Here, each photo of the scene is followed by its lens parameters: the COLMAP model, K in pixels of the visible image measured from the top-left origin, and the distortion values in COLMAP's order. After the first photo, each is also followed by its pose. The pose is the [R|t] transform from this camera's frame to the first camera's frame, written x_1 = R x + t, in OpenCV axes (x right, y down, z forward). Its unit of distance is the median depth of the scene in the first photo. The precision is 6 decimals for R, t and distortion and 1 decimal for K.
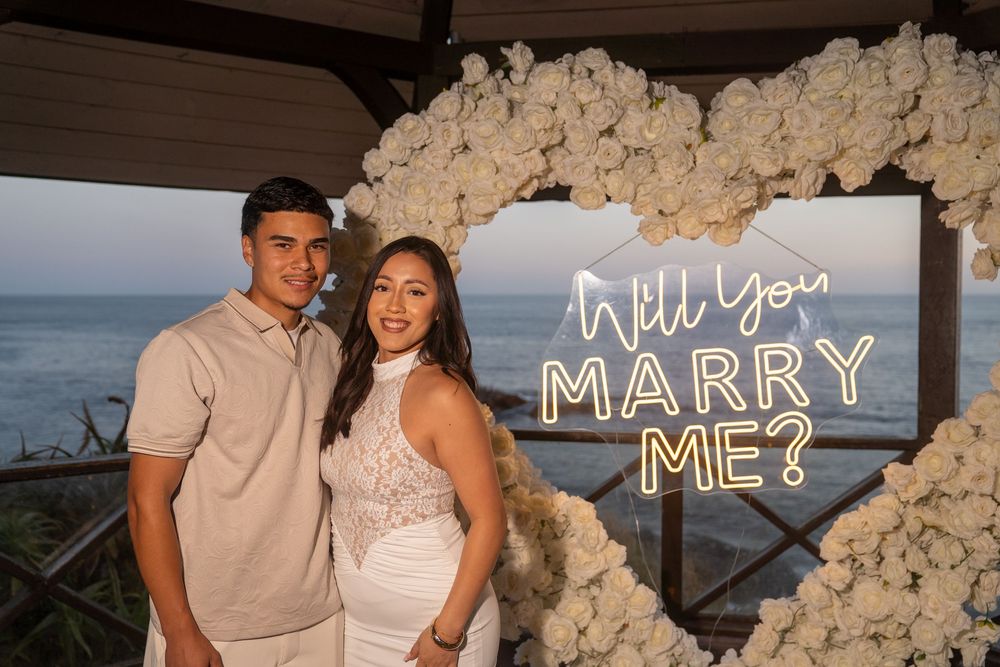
lens RADIAL K [[964.4, 0, 497.1], [0, 964.4, 326.6], [0, 0, 1]] dist [0.023321, 0.000000]
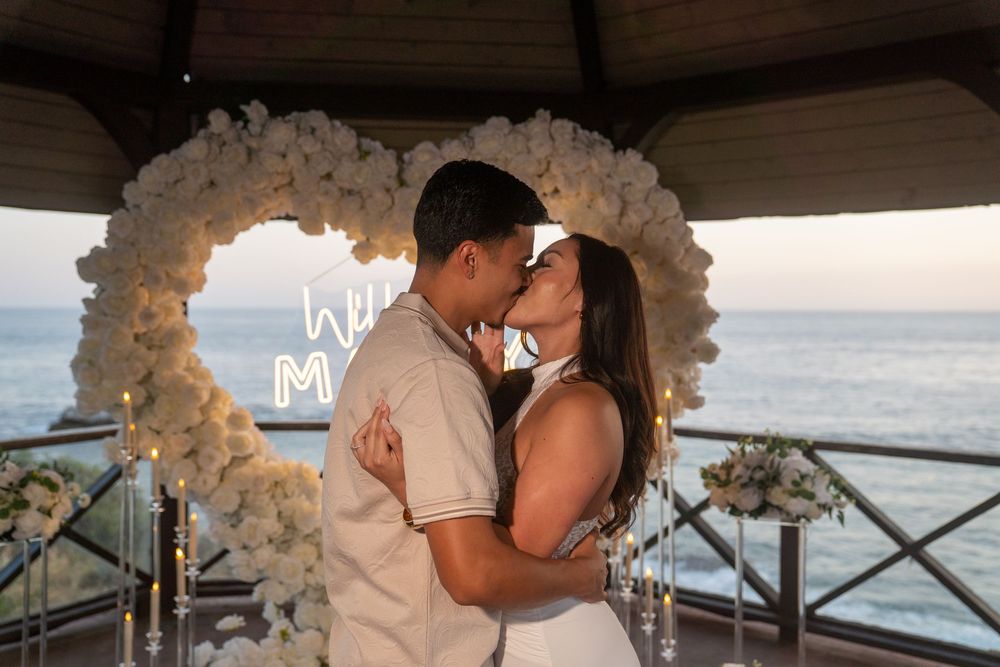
lens RADIAL K [[991.4, 0, 493.8], [0, 991.4, 326.3], [0, 0, 1]] dist [0.031153, 0.000000]
pose [[0.964333, -0.002238, 0.264682, -0.022191], [0.006079, 0.999888, -0.013692, 0.018655], [-0.264622, 0.014812, 0.964238, -0.333992]]
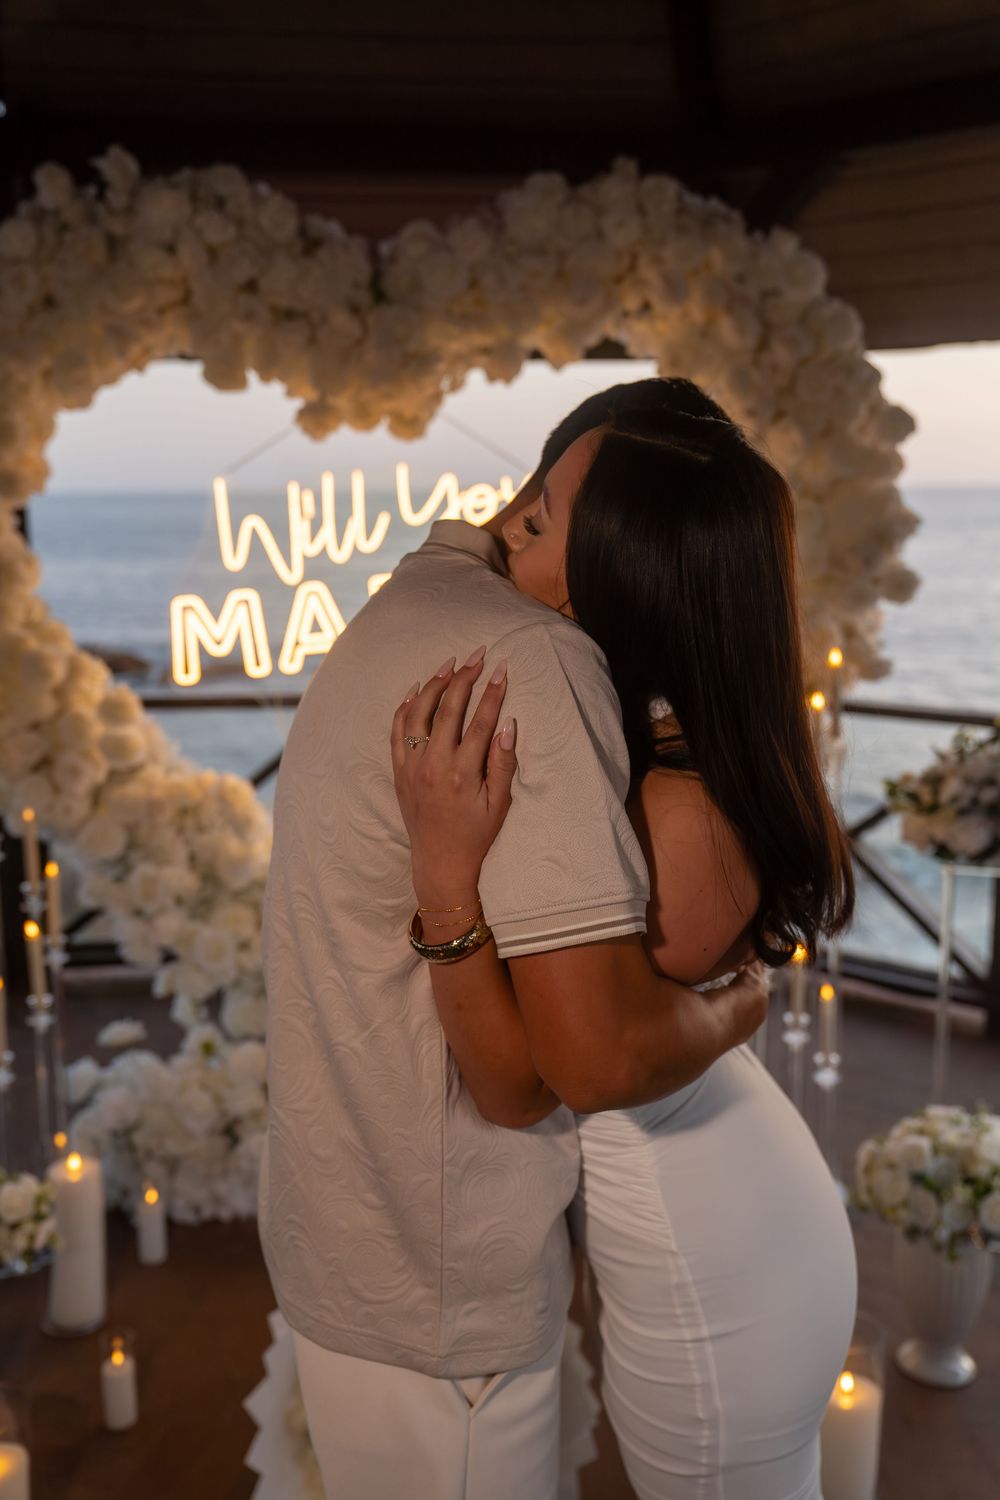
lens RADIAL K [[1487.1, 0, 484.8], [0, 1487.1, 748.6], [0, 0, 1]] dist [0.031153, 0.000000]
pose [[0.967070, -0.053608, 0.248800, -0.013988], [0.017286, 0.989143, 0.145936, -0.014224], [-0.253922, -0.136830, 0.957497, -0.189244]]
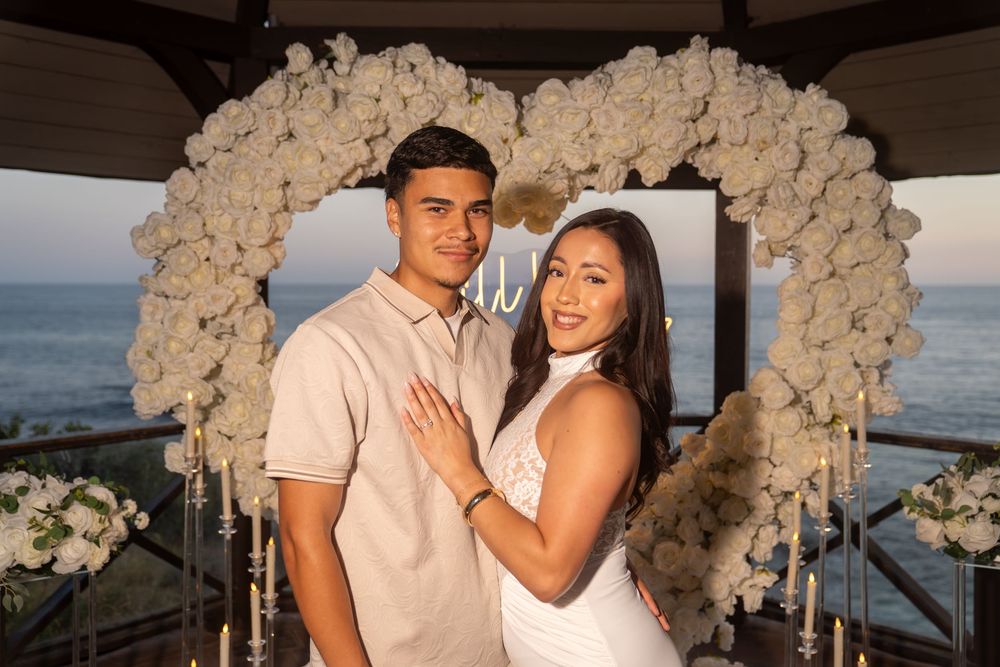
lens RADIAL K [[991.4, 0, 495.9], [0, 991.4, 326.3], [0, 0, 1]] dist [0.031153, 0.000000]
pose [[0.983066, -0.006709, 0.183129, -0.013315], [0.004814, 0.999930, 0.010793, 0.005729], [-0.183188, -0.009729, 0.983030, -0.072842]]
